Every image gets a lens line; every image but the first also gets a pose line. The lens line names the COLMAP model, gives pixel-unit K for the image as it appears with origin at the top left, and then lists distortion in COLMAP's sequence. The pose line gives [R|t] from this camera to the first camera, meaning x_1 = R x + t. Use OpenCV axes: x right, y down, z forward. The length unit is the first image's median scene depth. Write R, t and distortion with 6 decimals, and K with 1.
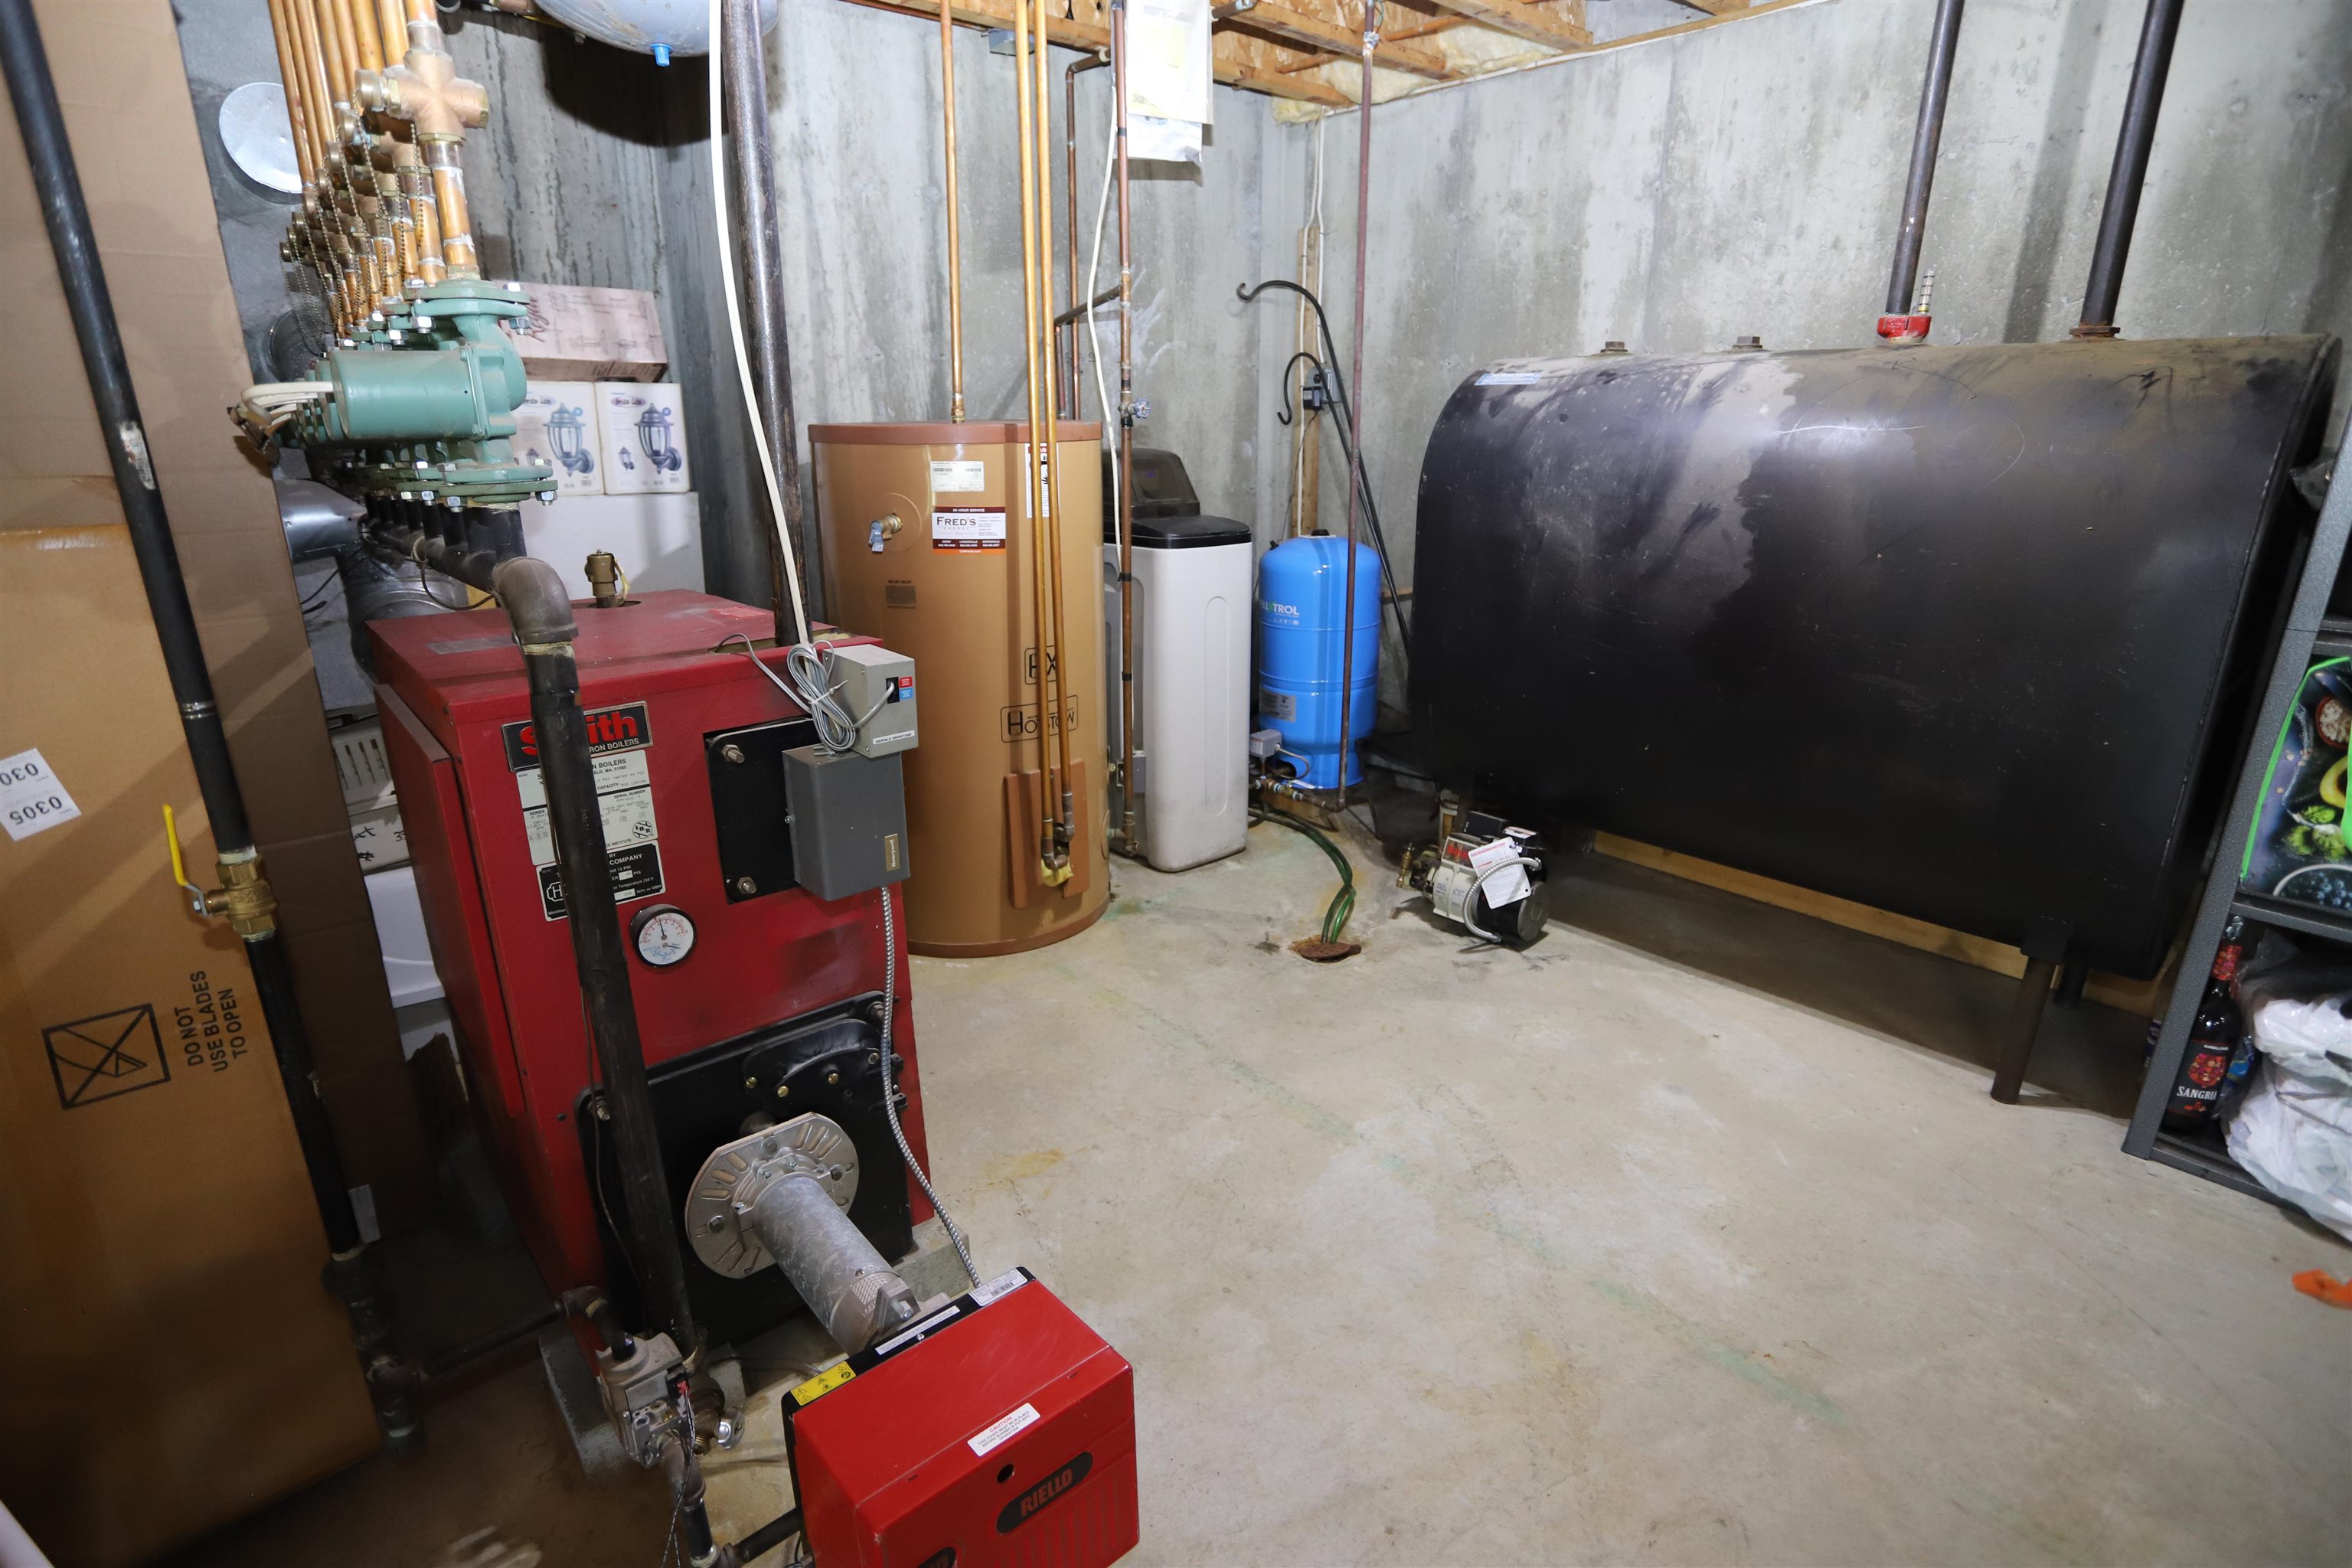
lens RADIAL K [[1143.9, 0, 1173.4], [0, 1143.9, 777.6], [0, 0, 1]] dist [-0.048668, 0.015298]
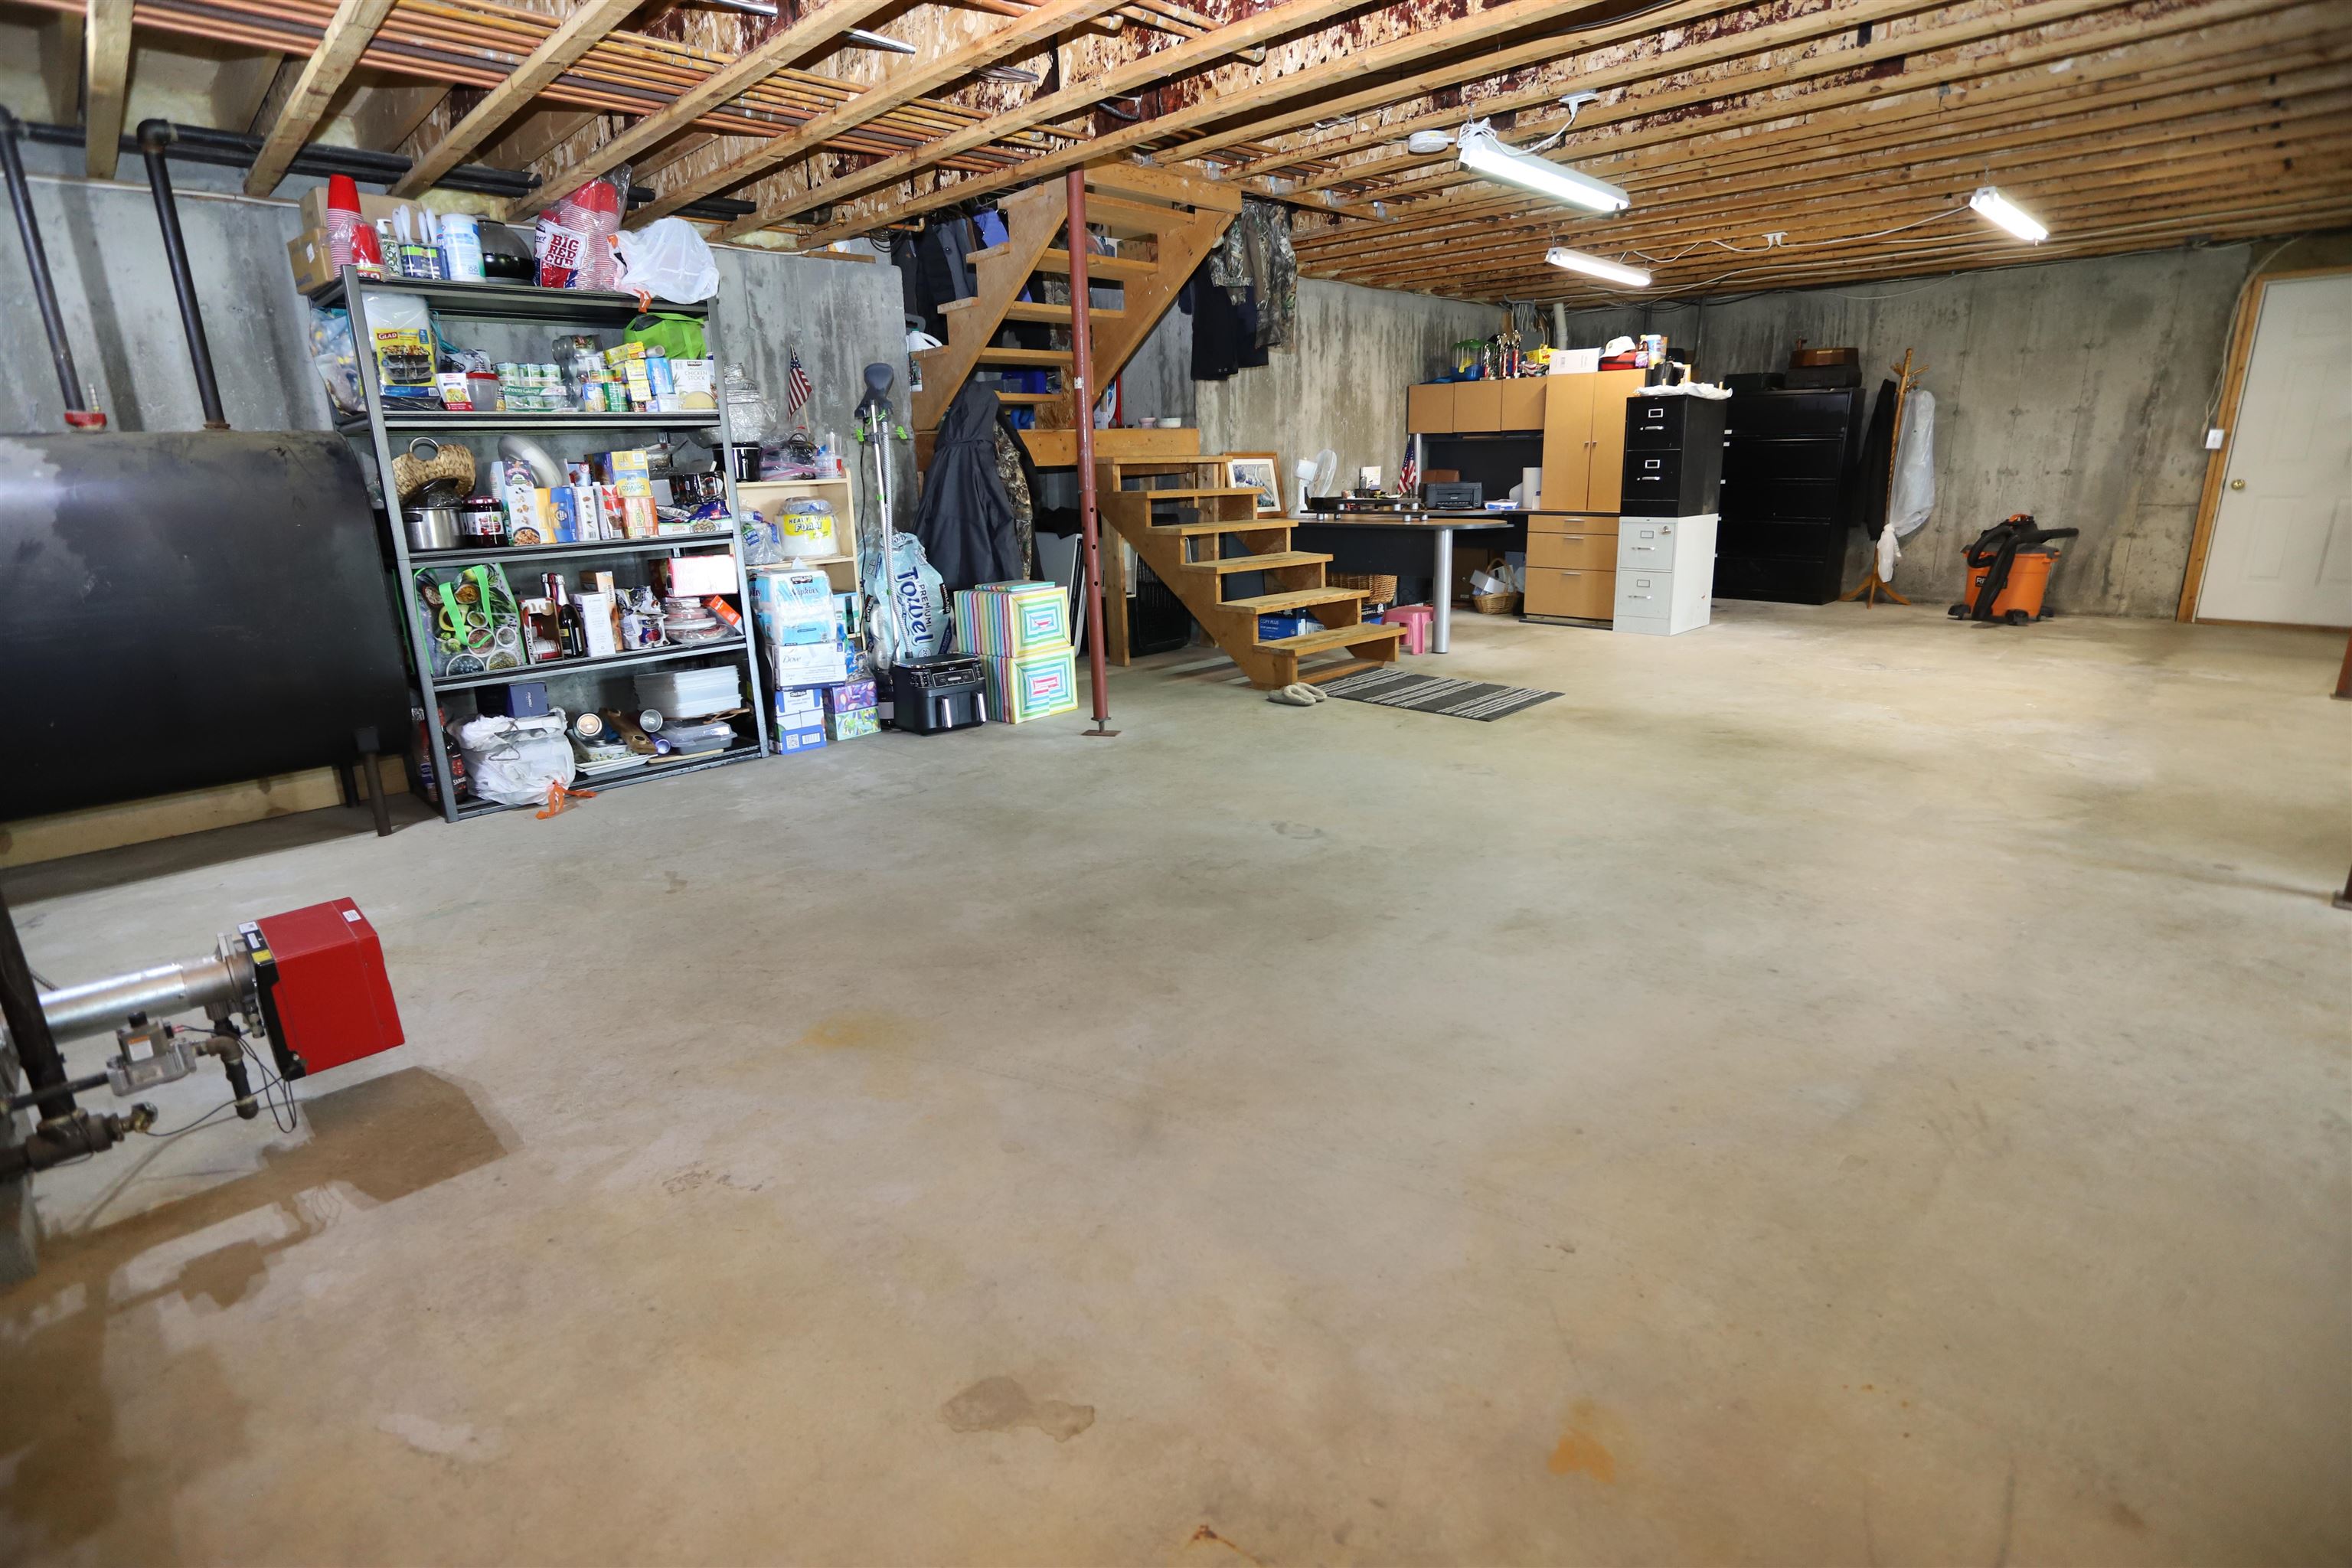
lens RADIAL K [[1143.9, 0, 1174.6], [0, 1143.9, 790.8], [0, 0, 1]] dist [-0.048668, 0.015298]
pose [[-0.050992, -0.275225, 0.960027, -1.229498], [0.332433, 0.901782, 0.276184, 0.165248], [-0.941747, 0.333228, 0.045510, -0.380634]]
